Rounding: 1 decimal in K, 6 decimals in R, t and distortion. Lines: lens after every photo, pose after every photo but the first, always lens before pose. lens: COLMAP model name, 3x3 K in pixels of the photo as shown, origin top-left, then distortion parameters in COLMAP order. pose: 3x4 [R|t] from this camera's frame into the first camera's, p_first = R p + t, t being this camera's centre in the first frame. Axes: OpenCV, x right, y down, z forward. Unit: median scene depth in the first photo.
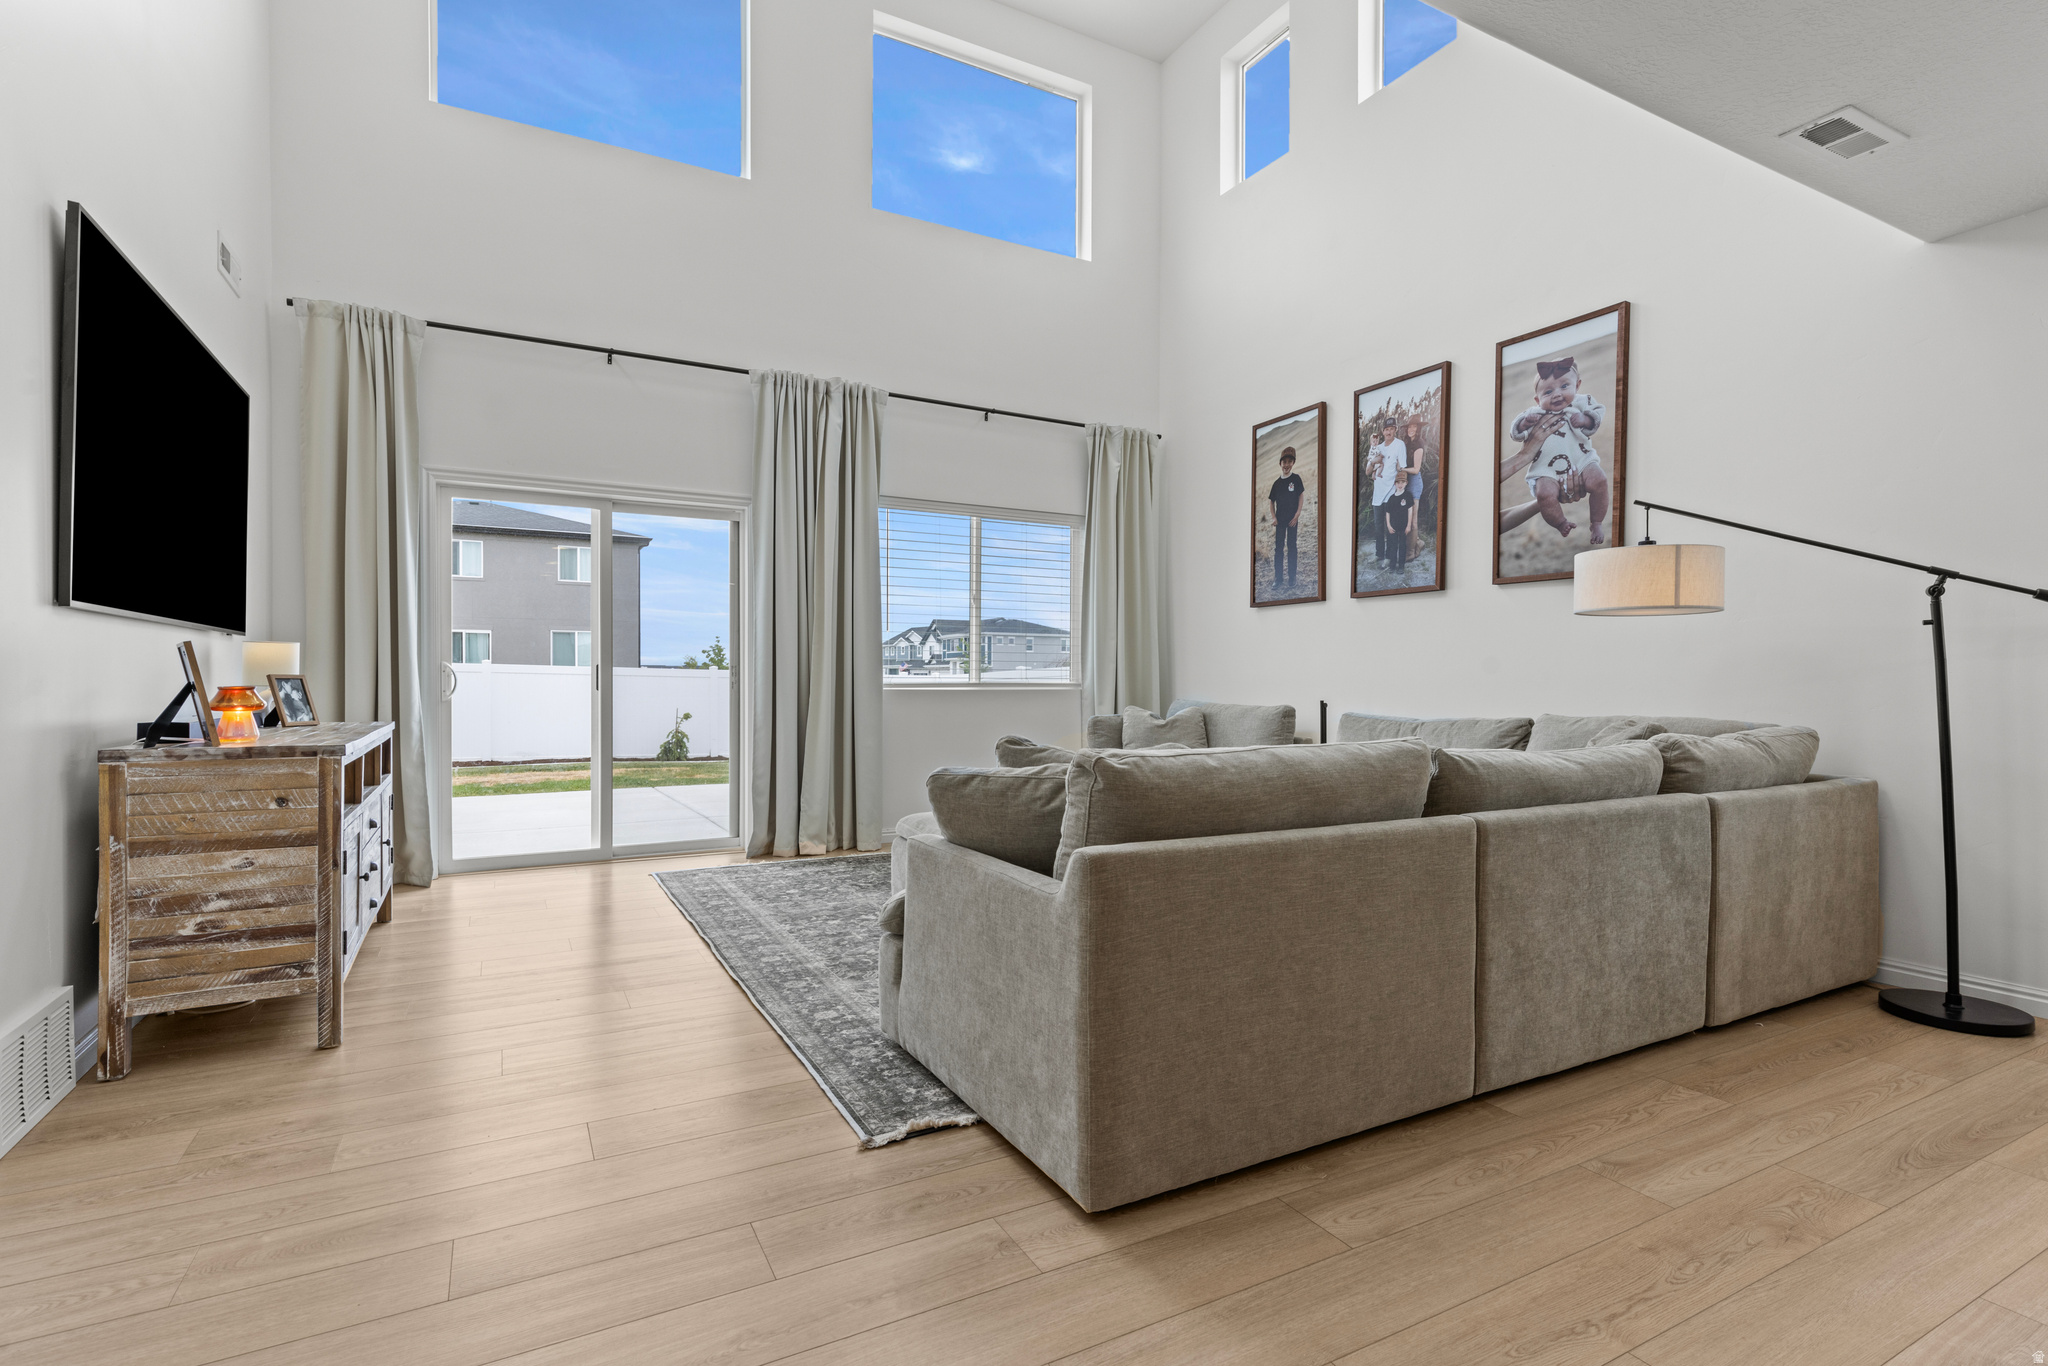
lens RADIAL K [[922.5, 0, 1110.6], [0, 922.5, 689.8], [0, 0, 1]] dist [0.004191, 0.000676]
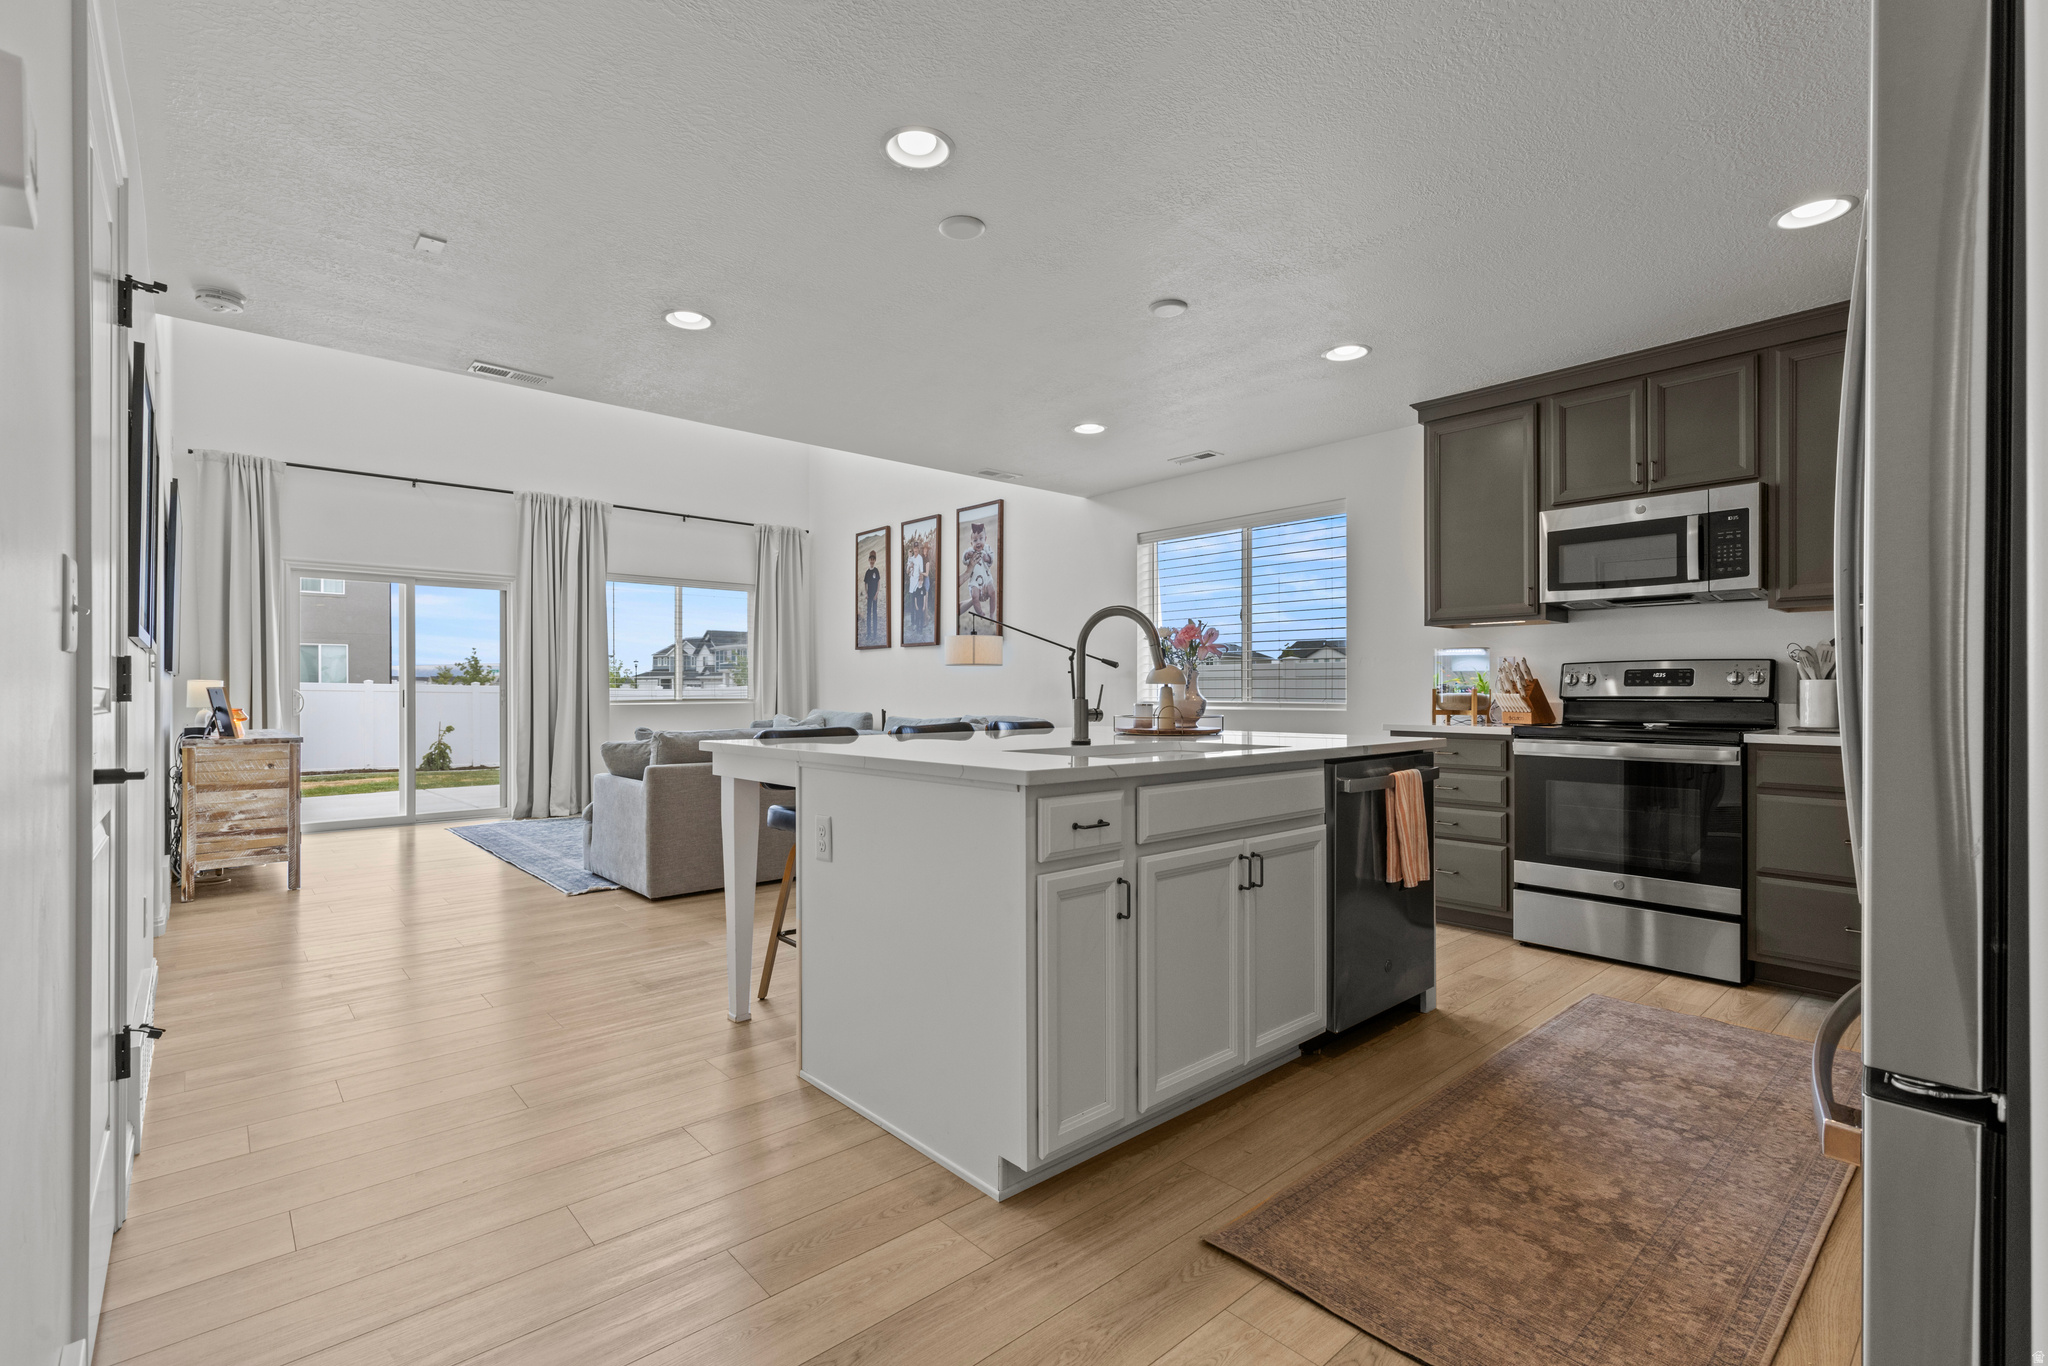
lens RADIAL K [[919.6, 0, 1009.7], [0, 919.6, 687.4], [0, 0, 1]] dist [0.002840, 0.000215]
pose [[0.992142, -0.007790, 0.124876, 0.262280], [0.009334, 0.999887, -0.011787, -0.006326], [-0.124770, 0.012860, 0.992102, -0.694786]]
